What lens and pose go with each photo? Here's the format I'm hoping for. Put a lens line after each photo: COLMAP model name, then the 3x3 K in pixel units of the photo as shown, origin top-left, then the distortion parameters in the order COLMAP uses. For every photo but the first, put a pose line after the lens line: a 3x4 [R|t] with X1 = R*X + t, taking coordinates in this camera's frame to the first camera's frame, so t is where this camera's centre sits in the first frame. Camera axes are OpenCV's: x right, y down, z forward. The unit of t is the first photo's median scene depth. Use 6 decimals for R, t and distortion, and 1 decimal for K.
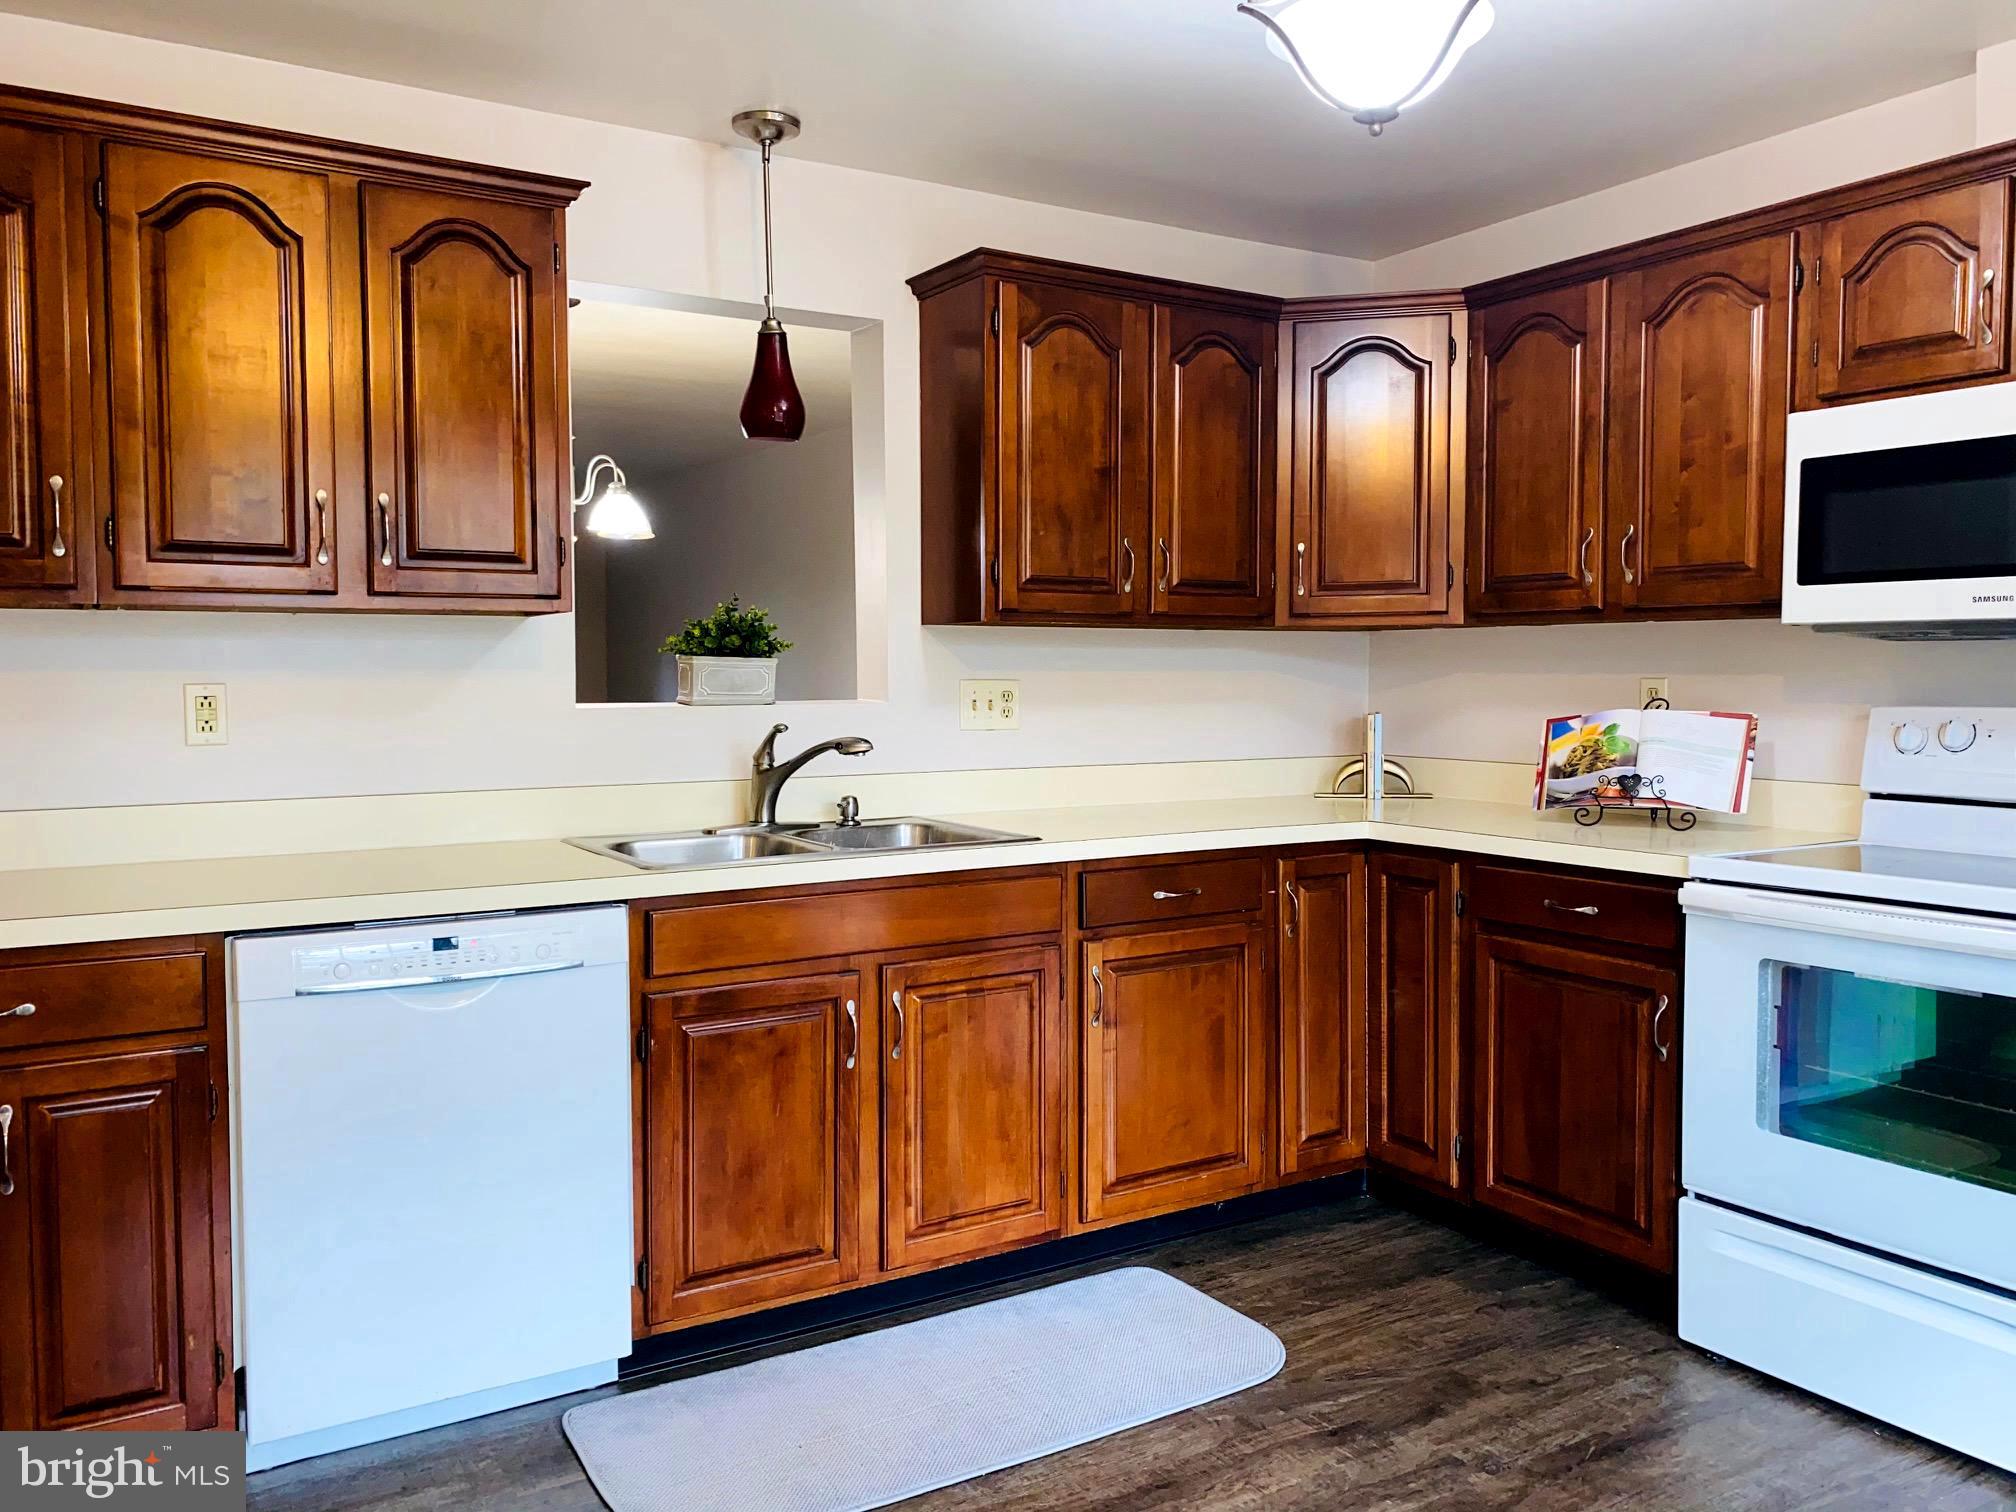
lens RADIAL K [[1533.0, 0, 959.8], [0, 1533.0, 751.2], [0, 0, 1]] dist [0.063550, -0.076397]
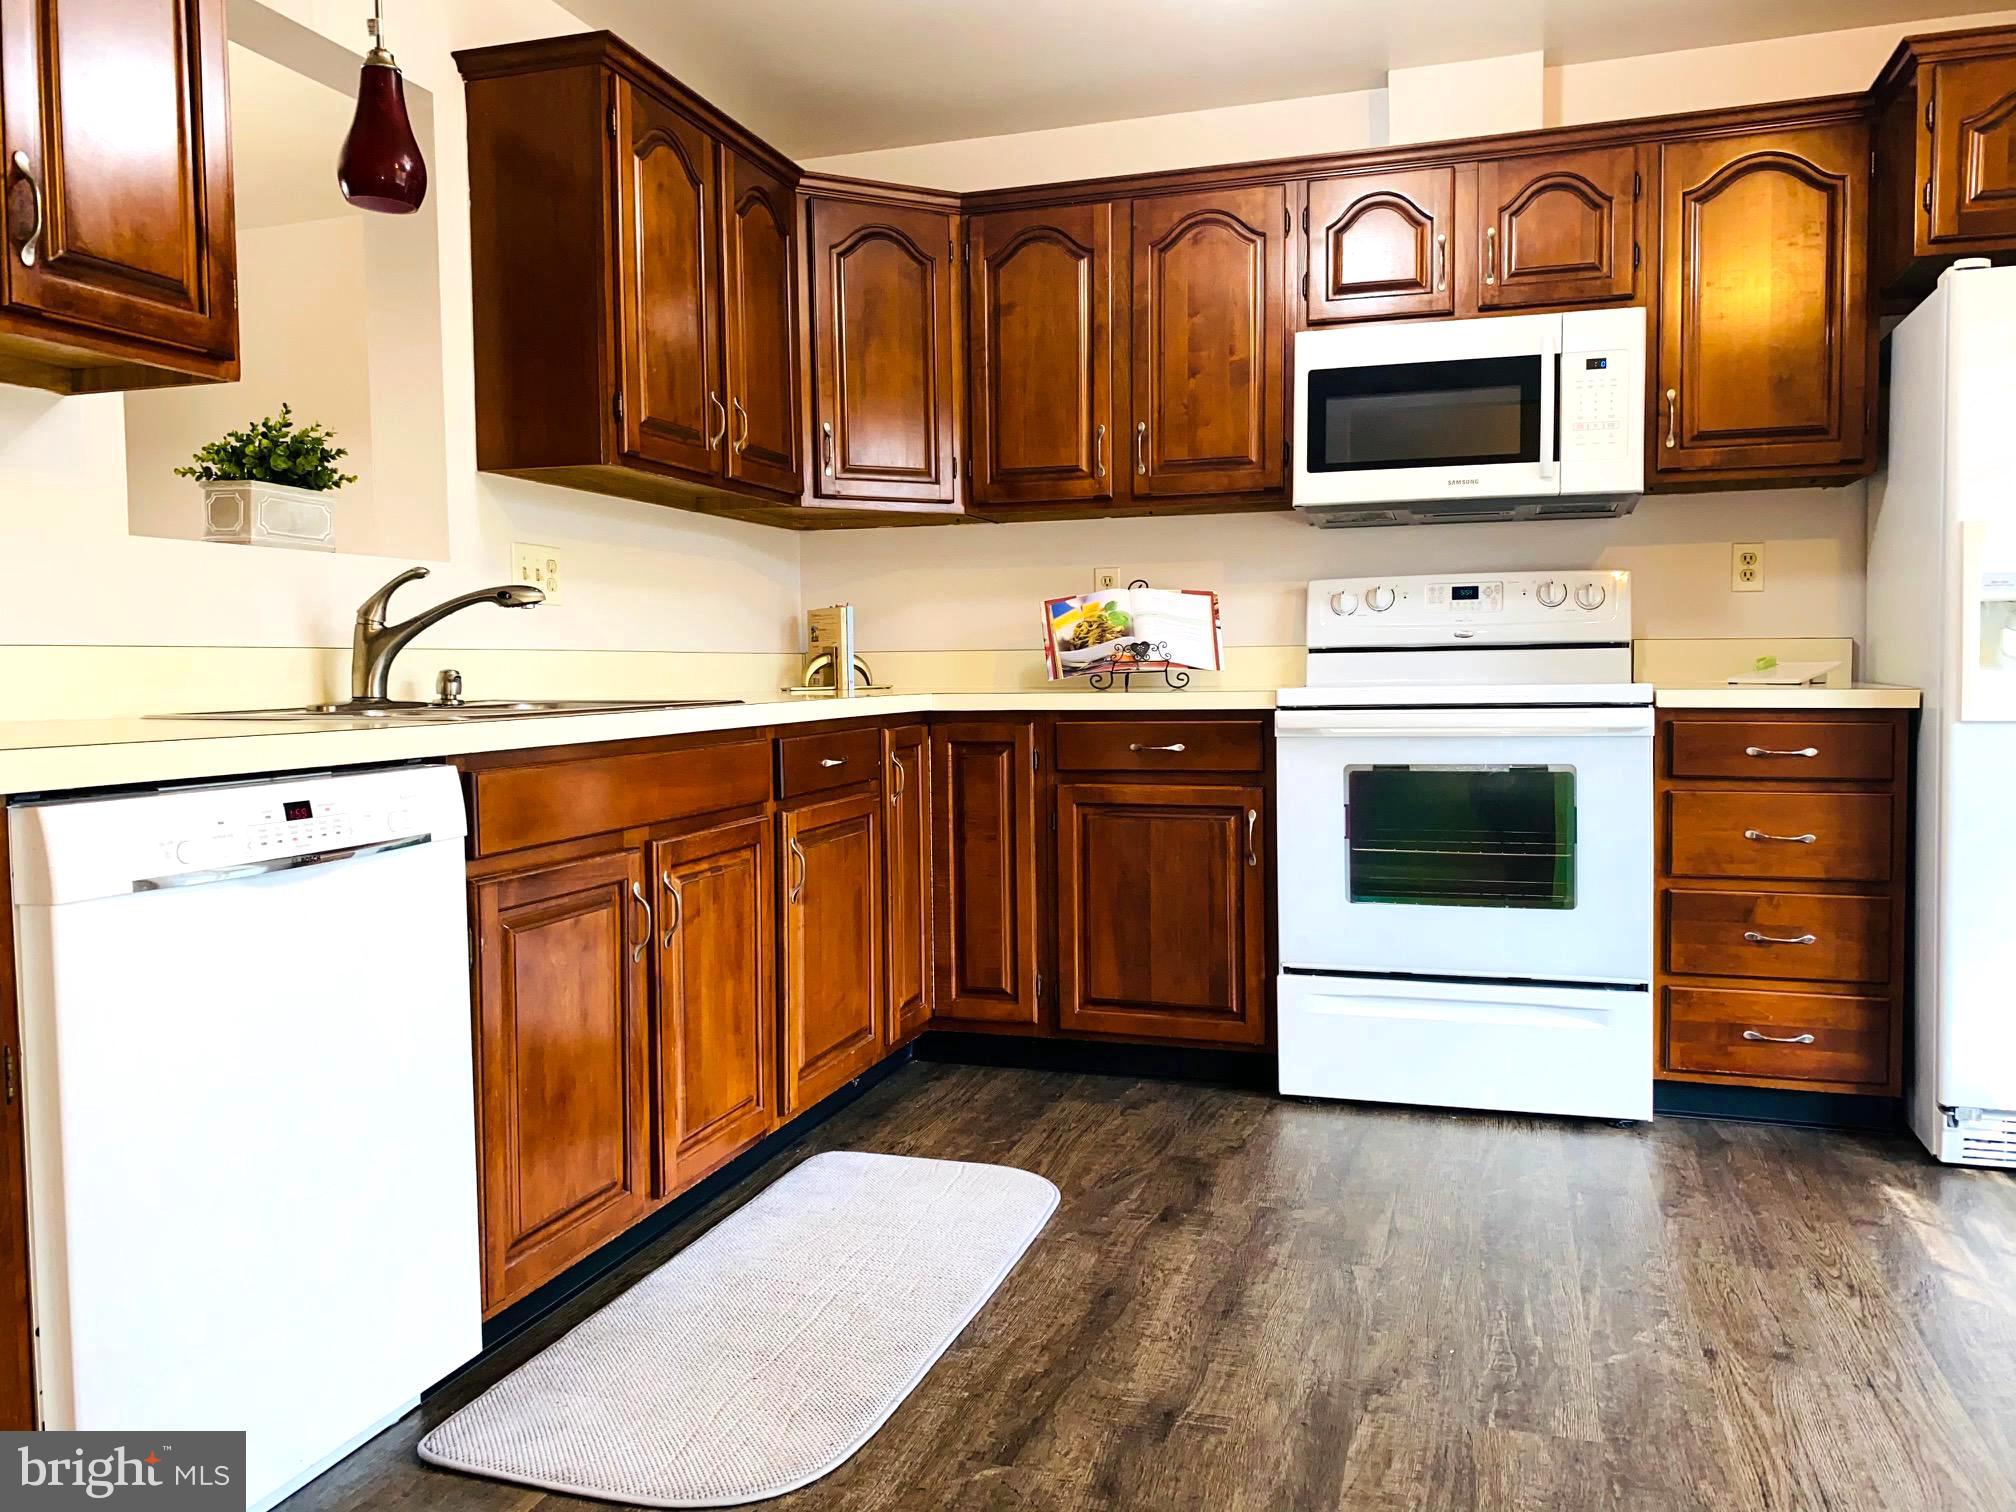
lens RADIAL K [[1533.0, 0, 1007.3], [0, 1533.0, 743.3], [0, 0, 1]] dist [0.063550, -0.076397]
pose [[0.765856, -0.041447, 0.641675, -0.400955], [0.041137, 0.999034, 0.015432, 0.072691], [-0.641695, 0.014578, 0.766822, 0.197608]]
